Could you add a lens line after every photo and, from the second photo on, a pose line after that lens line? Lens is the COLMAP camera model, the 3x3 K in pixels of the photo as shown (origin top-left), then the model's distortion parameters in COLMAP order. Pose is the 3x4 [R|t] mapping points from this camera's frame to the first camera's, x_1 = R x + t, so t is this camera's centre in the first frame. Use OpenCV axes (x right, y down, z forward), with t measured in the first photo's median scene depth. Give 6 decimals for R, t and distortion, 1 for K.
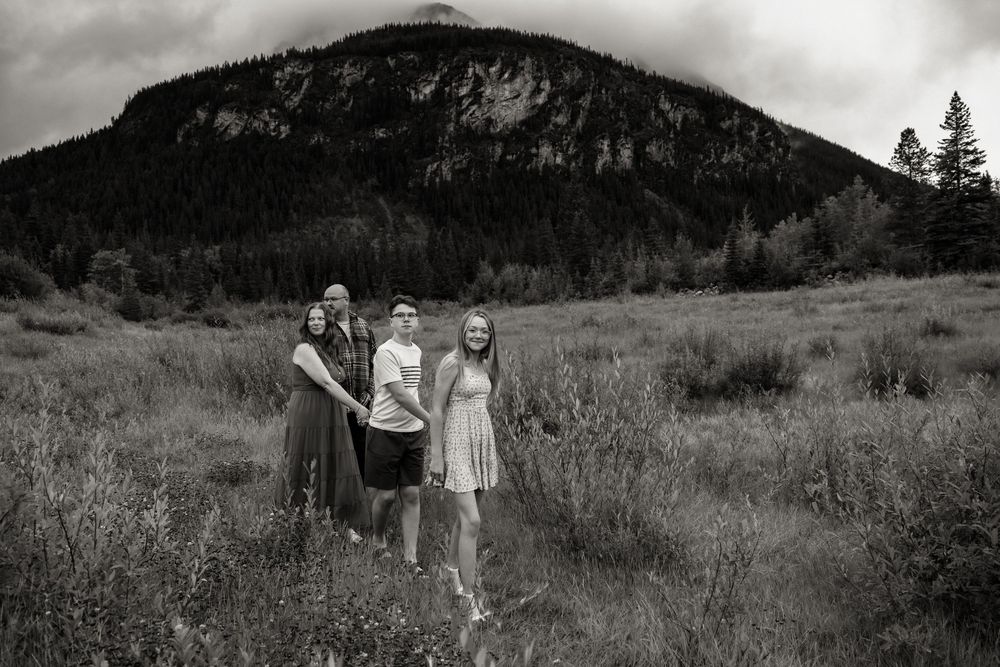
lens RADIAL K [[720.0, 0, 497.8], [0, 720.0, 345.1], [0, 0, 1]] dist [-0.180350, 0.002281]
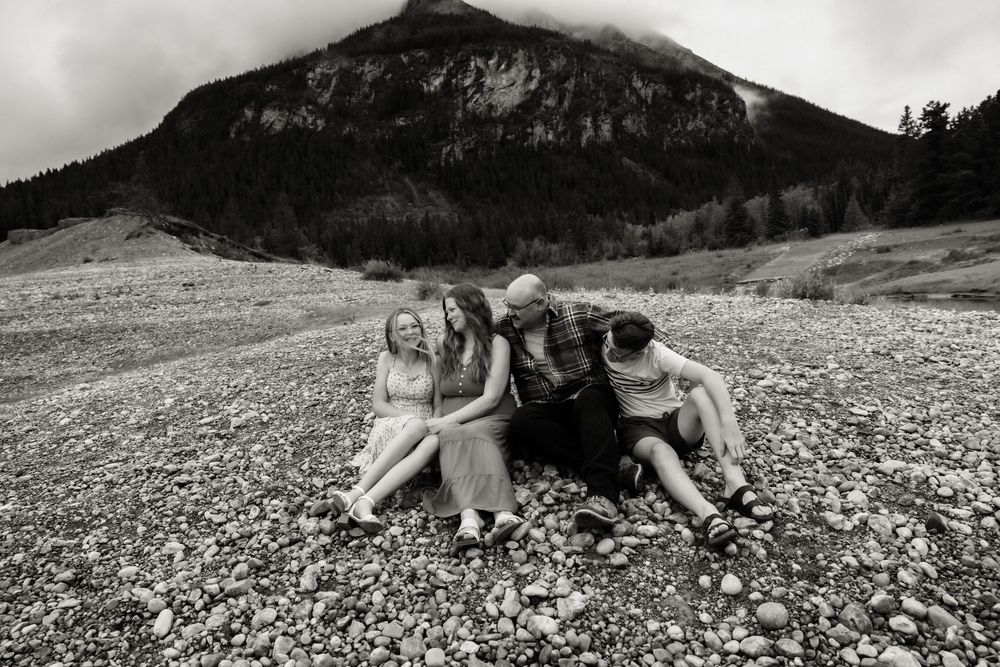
lens RADIAL K [[682.6, 0, 500.0], [0, 682.6, 333.5], [0, 0, 1]] dist [-0.116264, 0.094341]
pose [[0.998303, -0.058008, 0.005032, -0.024856], [0.057630, 0.996723, 0.056757, 0.002416], [-0.008308, -0.056371, 0.998375, -0.165387]]
